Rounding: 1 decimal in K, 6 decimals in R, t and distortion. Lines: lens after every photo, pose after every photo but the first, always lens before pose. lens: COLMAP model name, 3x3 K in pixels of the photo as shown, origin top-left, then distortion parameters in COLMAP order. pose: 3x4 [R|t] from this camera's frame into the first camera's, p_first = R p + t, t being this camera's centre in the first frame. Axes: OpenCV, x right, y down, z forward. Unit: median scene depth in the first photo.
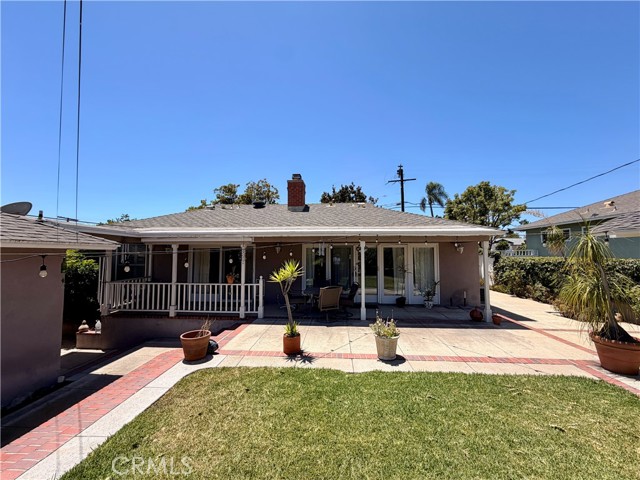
lens RADIAL K [[255.7, 0, 320.4], [0, 255.7, 241.0], [0, 0, 1]] dist [0.001908, -0.000422]
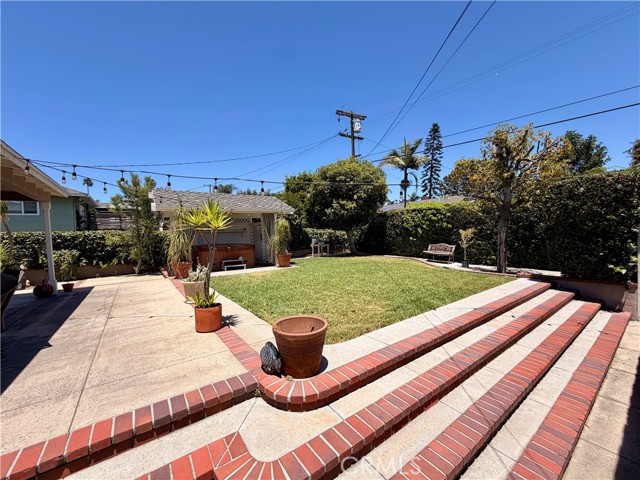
lens RADIAL K [[255.7, 0, 318.0], [0, 255.7, 241.6], [0, 0, 1]] dist [0.001908, -0.000422]
pose [[-0.632274, 0.001198, 0.774744, -0.368395], [-0.002427, 0.999991, -0.003527, 0.082891], [-0.774741, -0.004110, -0.632265, 0.526496]]
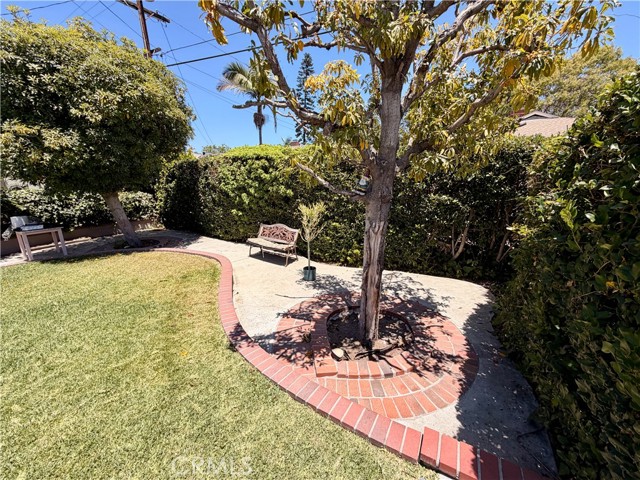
lens RADIAL K [[255.7, 0, 319.7], [0, 255.7, 239.3], [0, 0, 1]] dist [0.001908, -0.000422]
pose [[-0.902250, -0.072521, 0.425072, -0.201697], [0.010332, 0.981838, 0.189441, 0.009269], [-0.431090, 0.175315, -0.885114, -0.067961]]
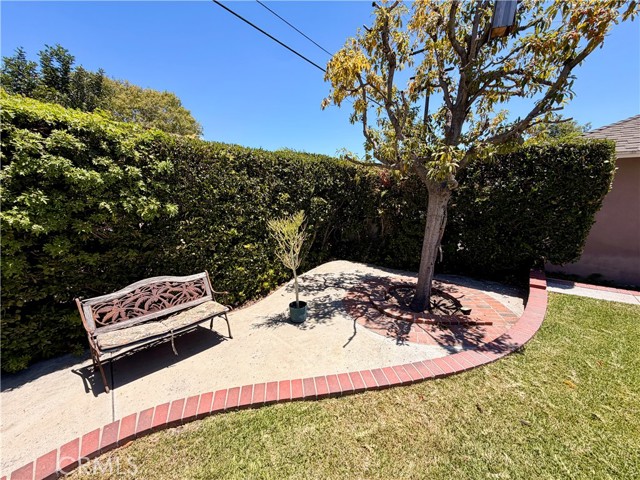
lens RADIAL K [[255.7, 0, 320.4], [0, 255.7, 238.7], [0, 0, 1]] dist [0.001908, -0.000422]
pose [[-0.571655, 0.193926, -0.797247, 0.239872], [0.069172, 0.979599, 0.188683, 0.003892], [0.817573, 0.052715, -0.573407, -0.251867]]
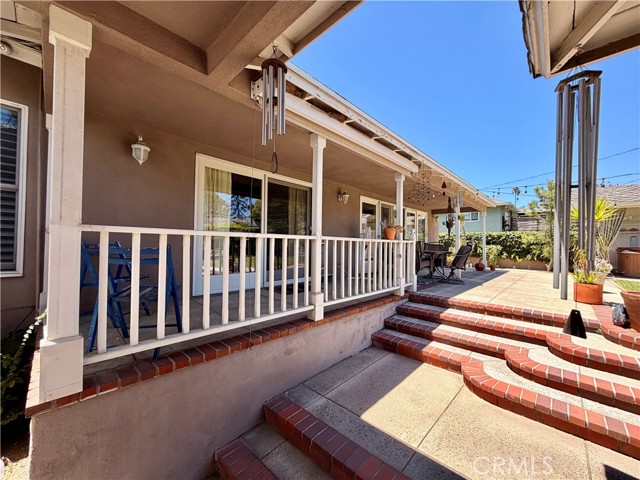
lens RADIAL K [[255.7, 0, 316.3], [0, 255.7, 240.2], [0, 0, 1]] dist [0.001908, -0.000422]
pose [[0.647296, 0.023436, 0.761878, -0.584121], [-0.056007, 0.998288, 0.016875, 0.109757], [-0.760178, -0.053594, 0.647500, 0.498482]]
